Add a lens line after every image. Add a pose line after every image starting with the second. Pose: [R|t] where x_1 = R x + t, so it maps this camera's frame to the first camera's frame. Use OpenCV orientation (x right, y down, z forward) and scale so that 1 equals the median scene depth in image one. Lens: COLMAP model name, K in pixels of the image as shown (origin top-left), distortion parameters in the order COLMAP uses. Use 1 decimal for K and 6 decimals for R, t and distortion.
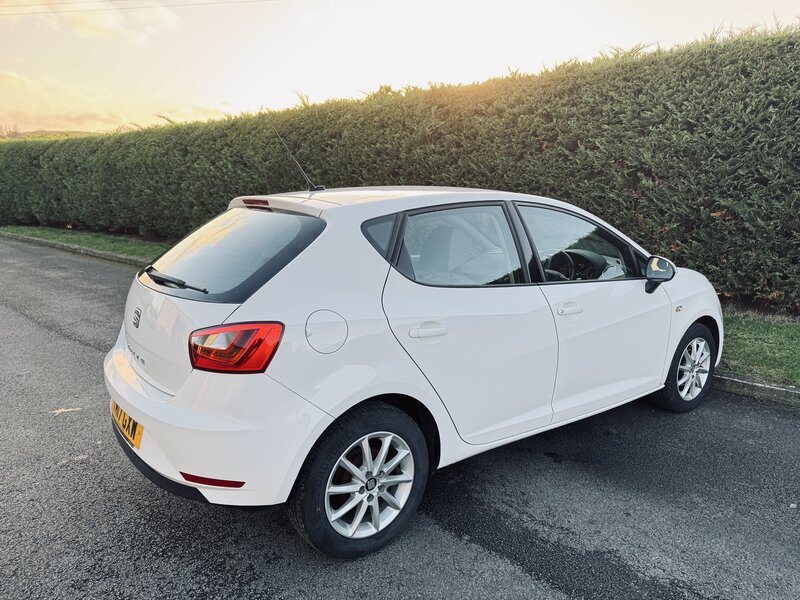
lens RADIAL K [[565.8, 0, 405.8], [0, 565.8, 296.9], [0, 0, 1]] dist [0.079727, -0.100932]
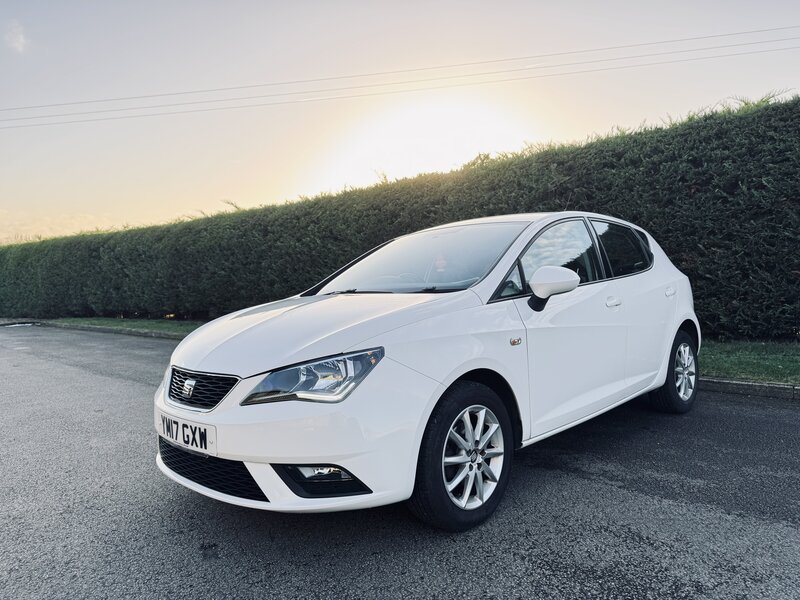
lens RADIAL K [[565.8, 0, 394.7], [0, 565.8, 313.6], [0, 0, 1]] dist [0.079727, -0.100932]
pose [[0.999583, -0.025025, -0.014419, -0.263138], [0.022642, 0.988924, -0.146686, 0.073787], [0.017930, 0.146298, 0.989078, 0.064347]]
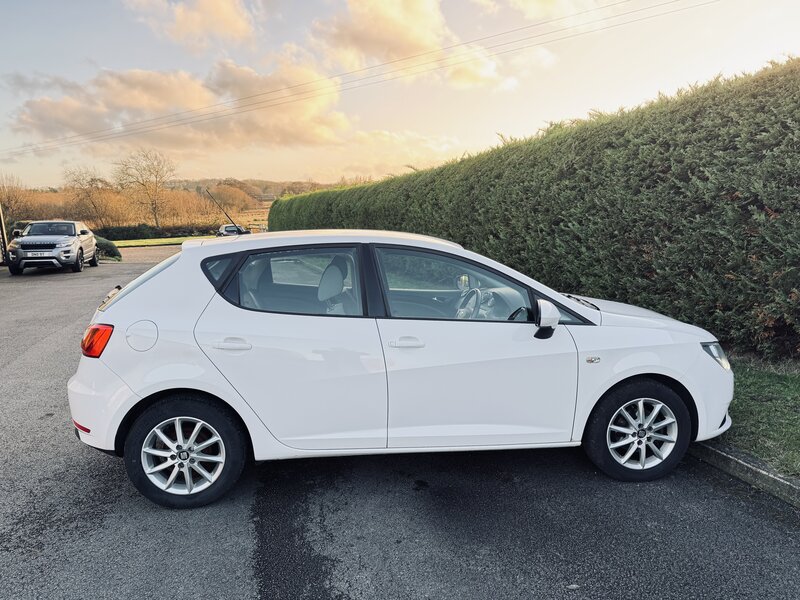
lens RADIAL K [[565.8, 0, 400.1], [0, 565.8, 298.7], [0, 0, 1]] dist [0.079727, -0.100932]
pose [[0.855179, 0.053427, -0.515571, 0.376803], [-0.081795, 0.996121, -0.032448, -0.012247], [0.511838, 0.069920, 0.856232, 0.031858]]
